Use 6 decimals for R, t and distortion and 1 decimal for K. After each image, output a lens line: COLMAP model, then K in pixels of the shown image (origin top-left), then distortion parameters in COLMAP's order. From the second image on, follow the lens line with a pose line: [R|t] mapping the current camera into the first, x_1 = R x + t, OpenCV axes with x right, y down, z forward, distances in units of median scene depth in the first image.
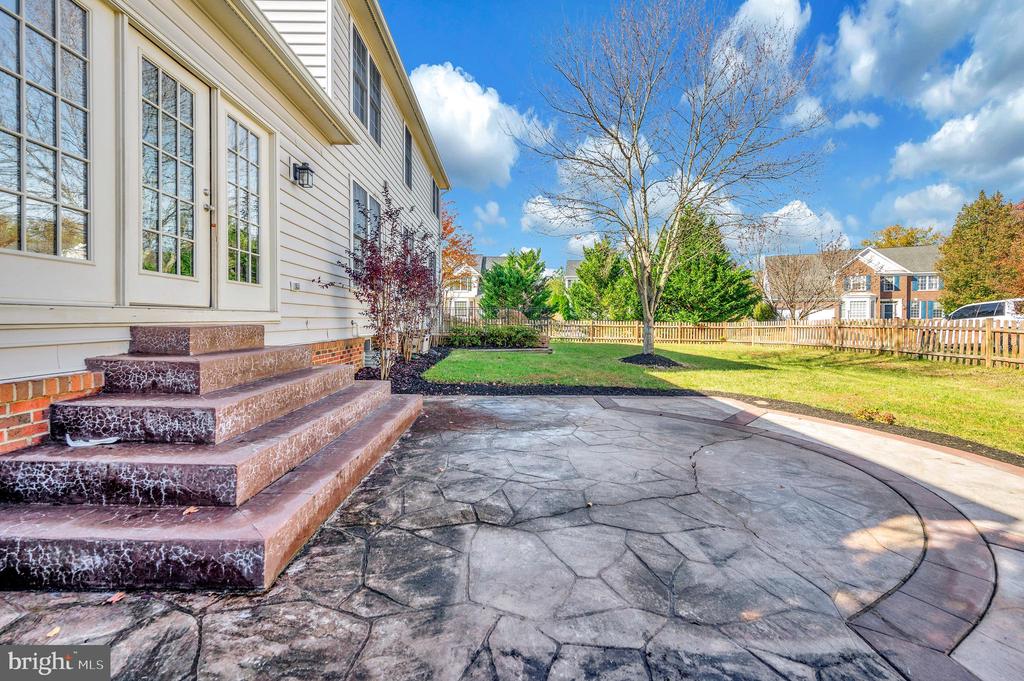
lens RADIAL K [[407.5, 0, 511.5], [0, 407.5, 320.3], [0, 0, 1]] dist [-0.001277, -0.000232]
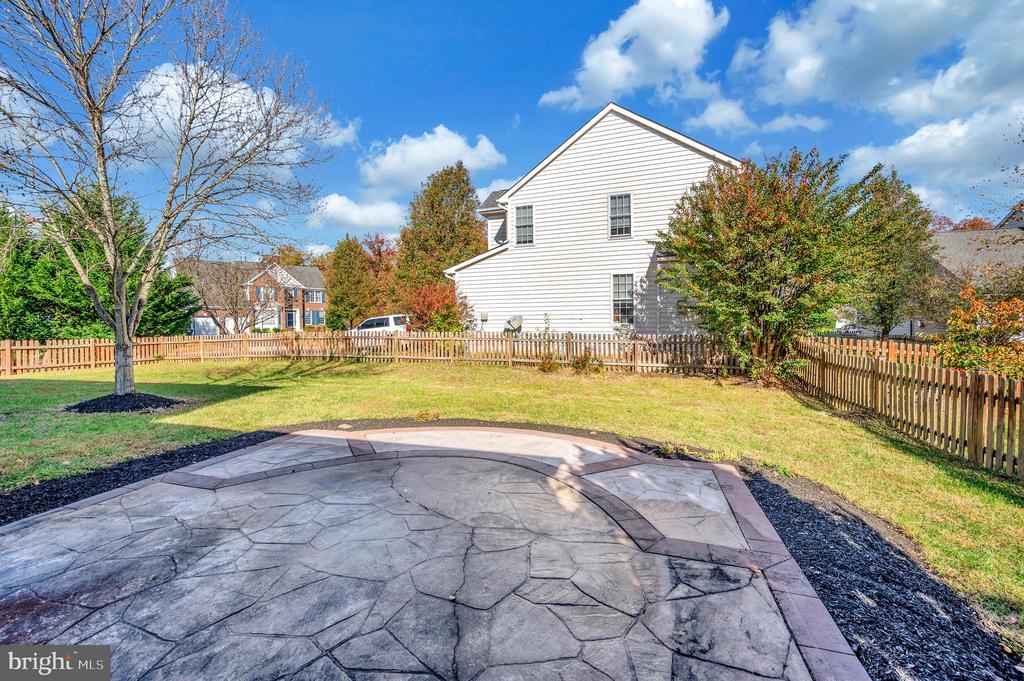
lens RADIAL K [[414.9, 0, 512.0], [0, 414.9, 340.5], [0, 0, 1]] dist [-0.000943, -0.000097]
pose [[0.321851, -0.049807, 0.945479, -0.112703], [0.020577, 0.998747, 0.045609, -0.026648], [-0.946567, 0.004776, 0.322473, 0.115196]]
